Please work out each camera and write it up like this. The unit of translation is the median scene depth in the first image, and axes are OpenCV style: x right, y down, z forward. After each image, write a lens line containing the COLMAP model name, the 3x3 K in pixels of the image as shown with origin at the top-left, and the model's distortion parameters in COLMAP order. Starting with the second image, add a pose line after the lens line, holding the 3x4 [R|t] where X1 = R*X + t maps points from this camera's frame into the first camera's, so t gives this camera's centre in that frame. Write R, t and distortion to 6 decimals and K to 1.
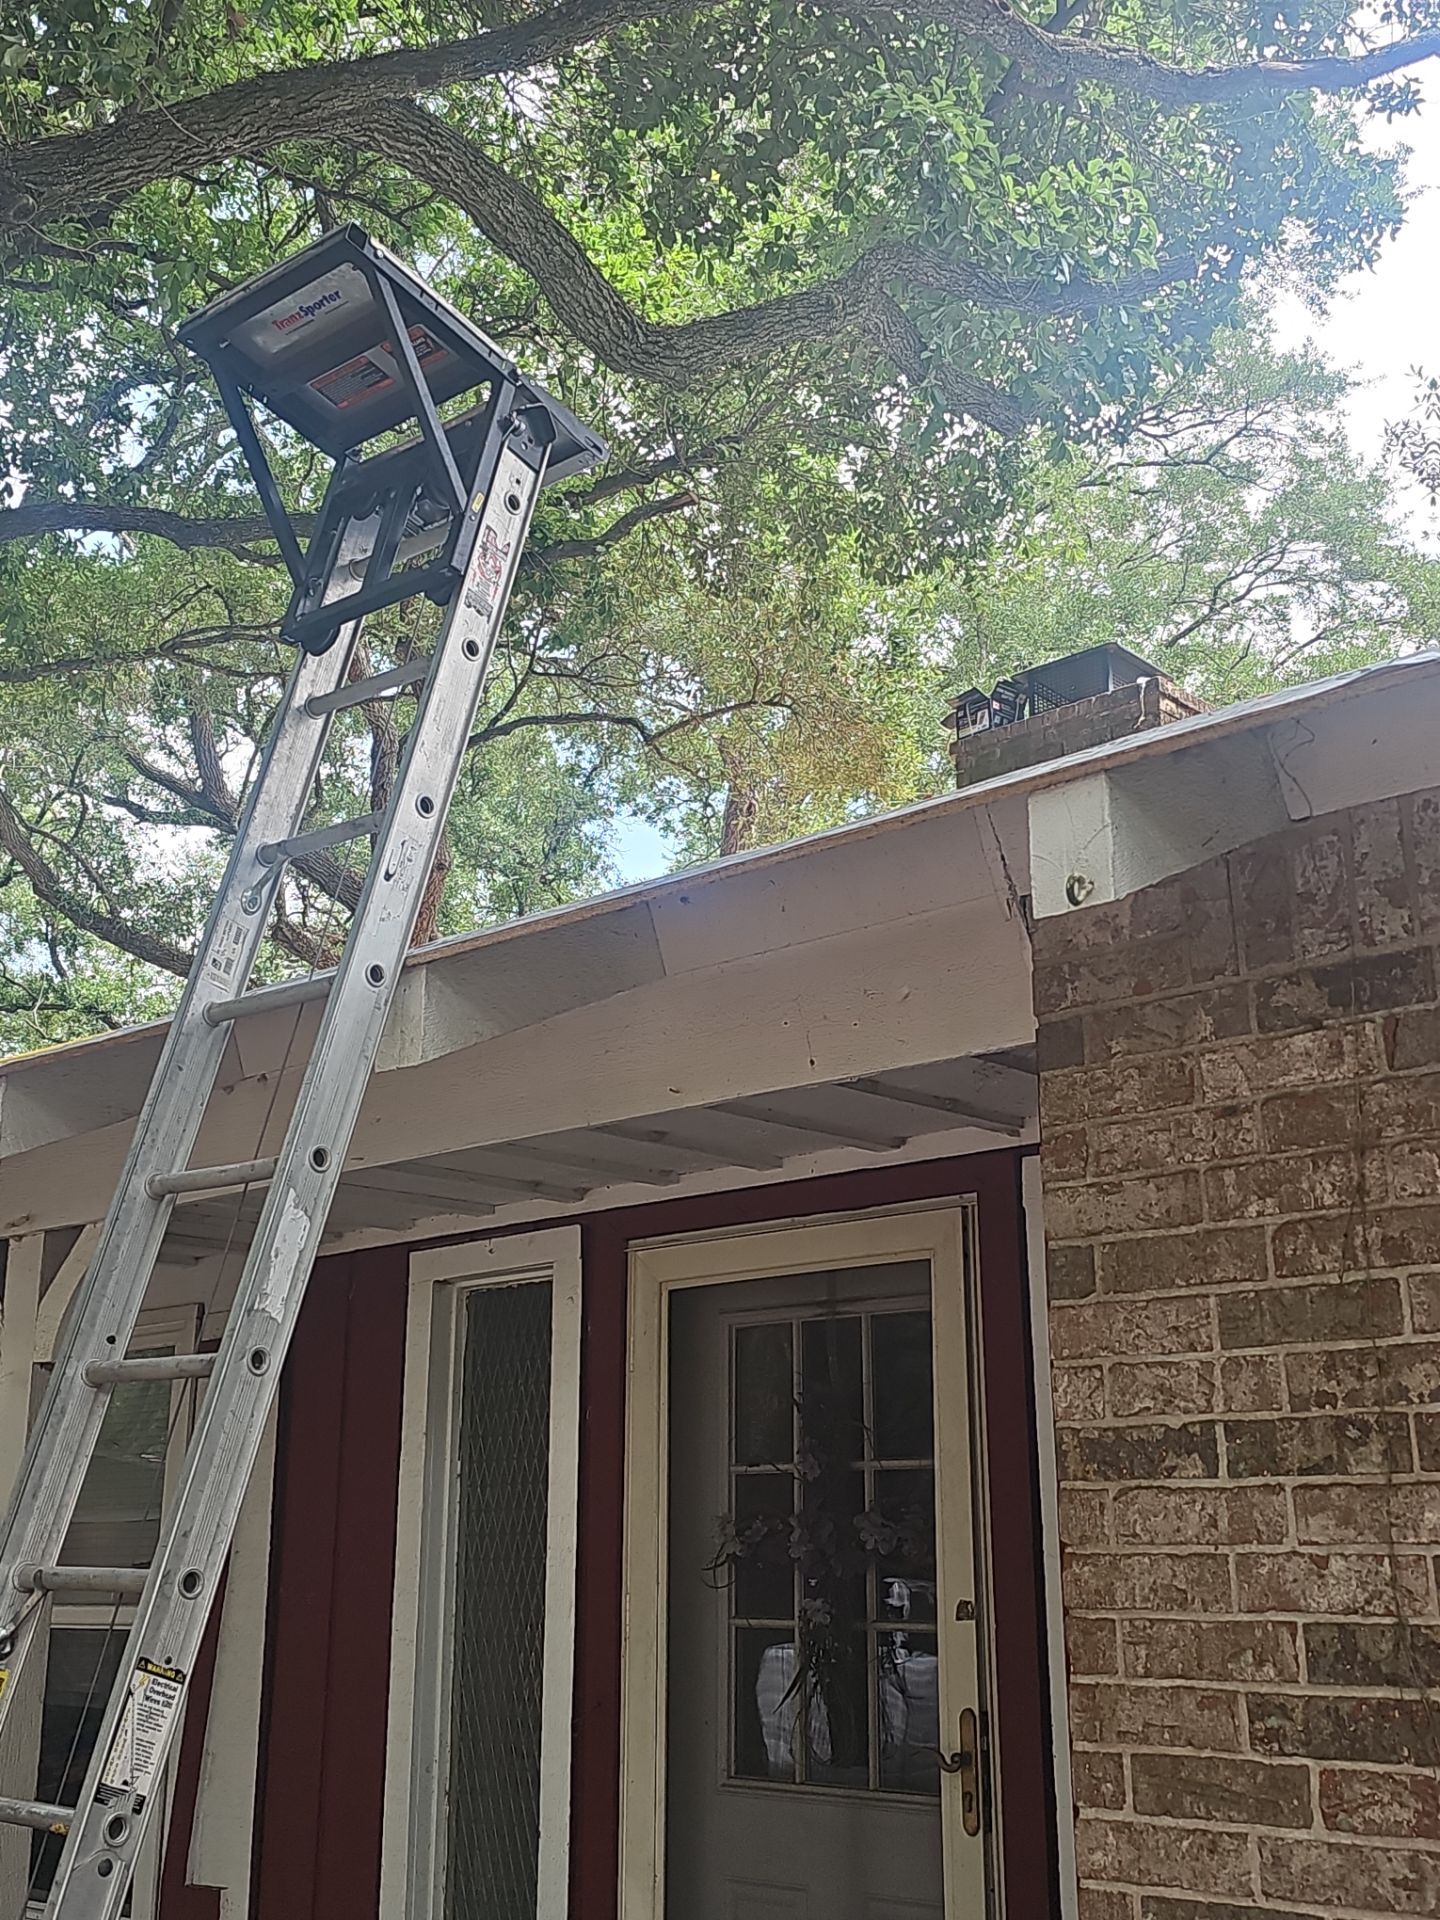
lens RADIAL K [[2080.9, 0, 732.3], [0, 2080.9, 956.4], [0, 0, 1]] dist [0.088240, 0.000000]
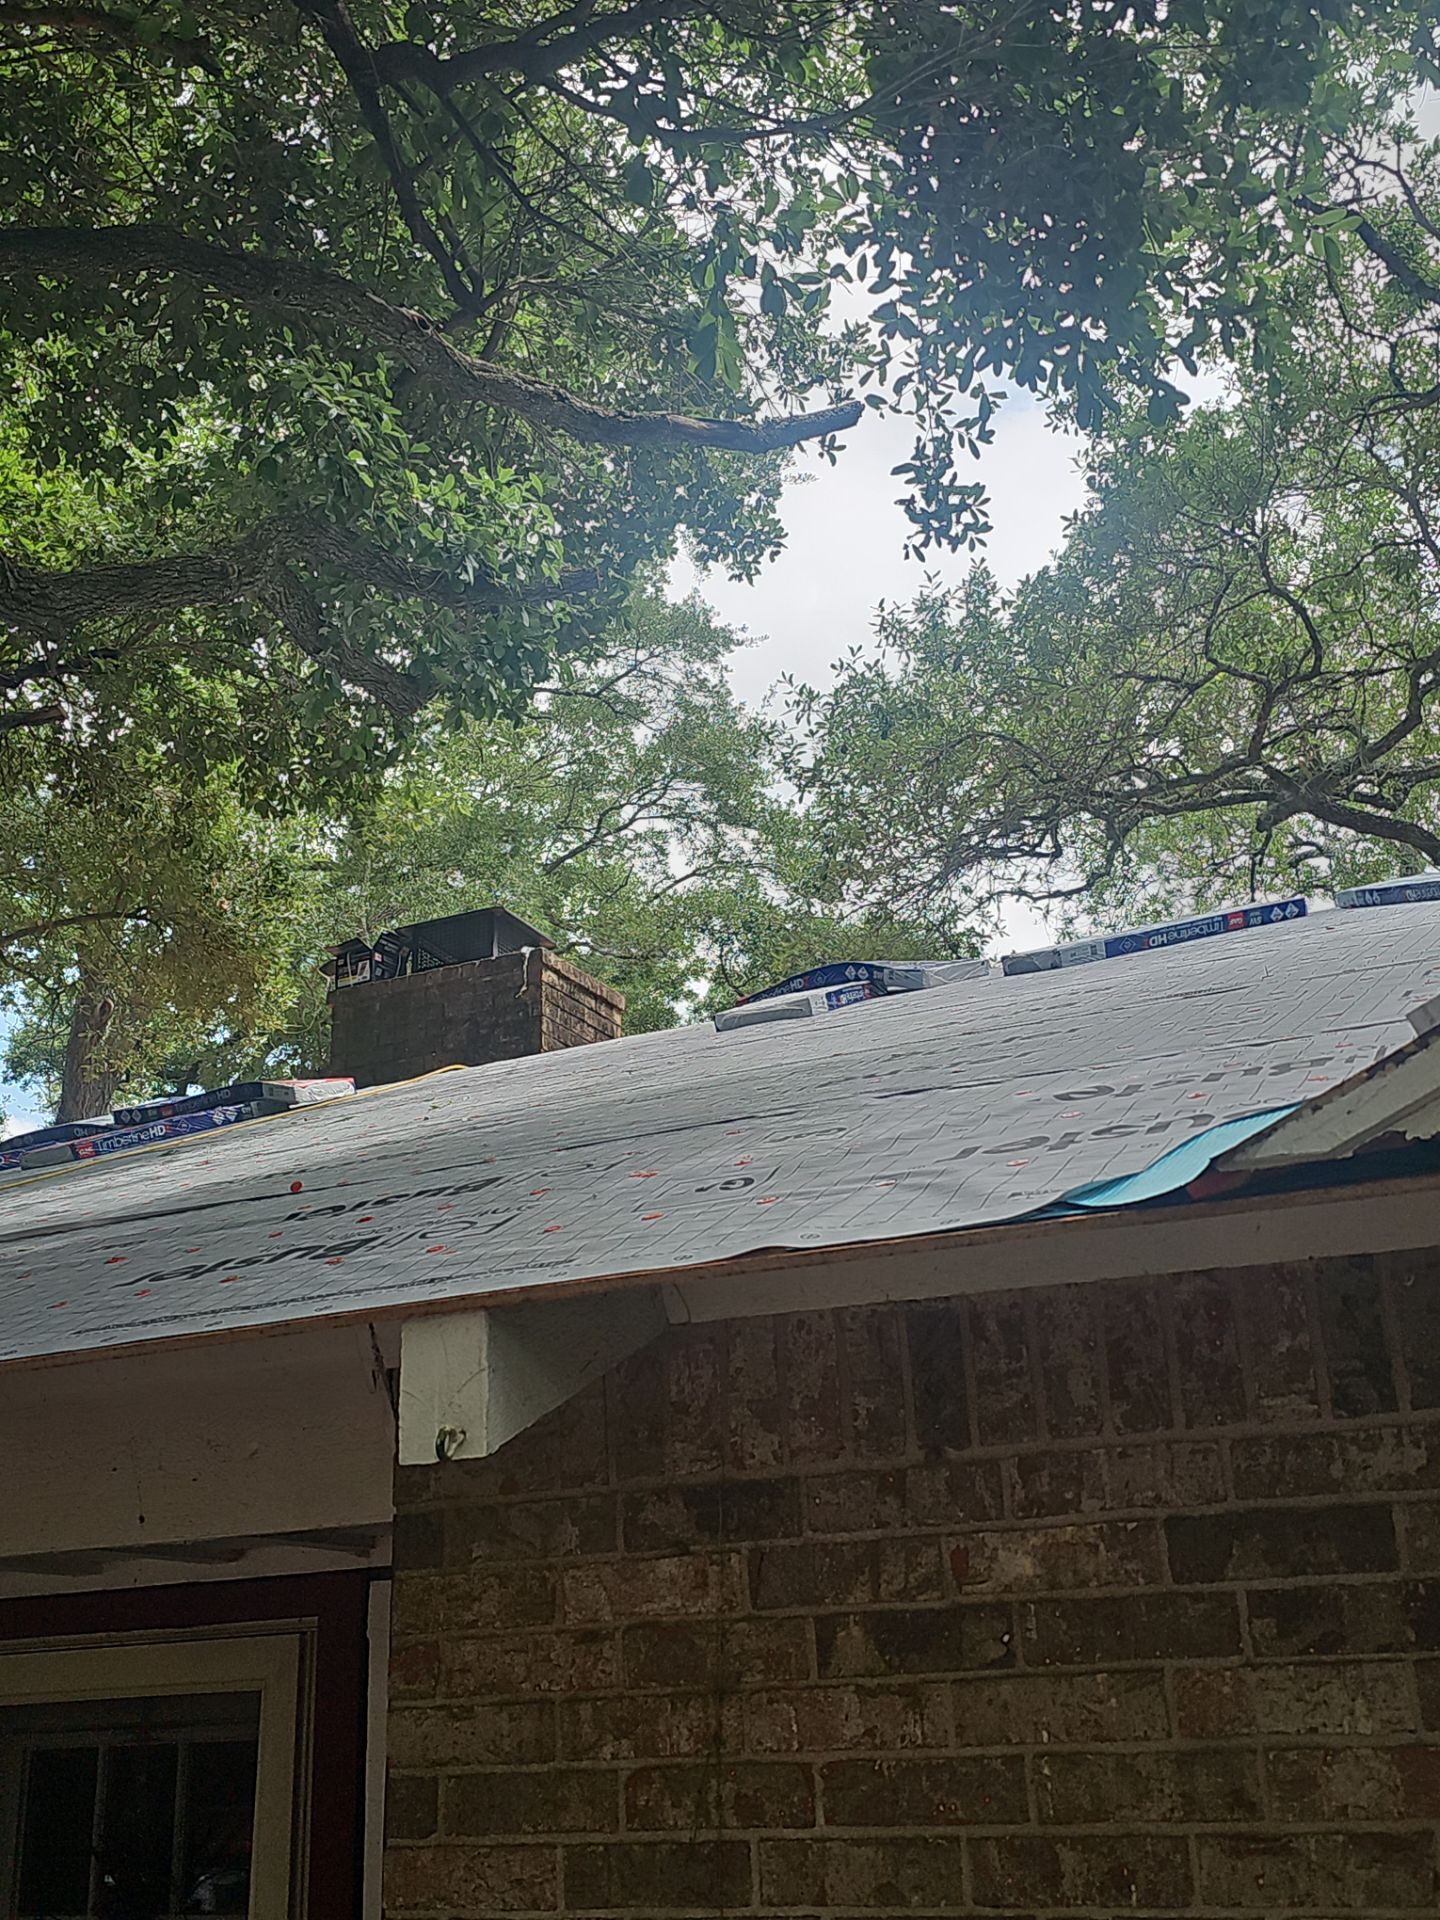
lens RADIAL K [[2080.9, 0, 719.5], [0, 2080.9, 957.4], [0, 0, 1]] dist [0.088240, 0.000000]
pose [[0.955565, 0.066887, 0.287091, -0.000121], [-0.053150, 0.997049, -0.055387, -0.097256], [-0.289949, 0.037667, 0.956301, 0.033004]]
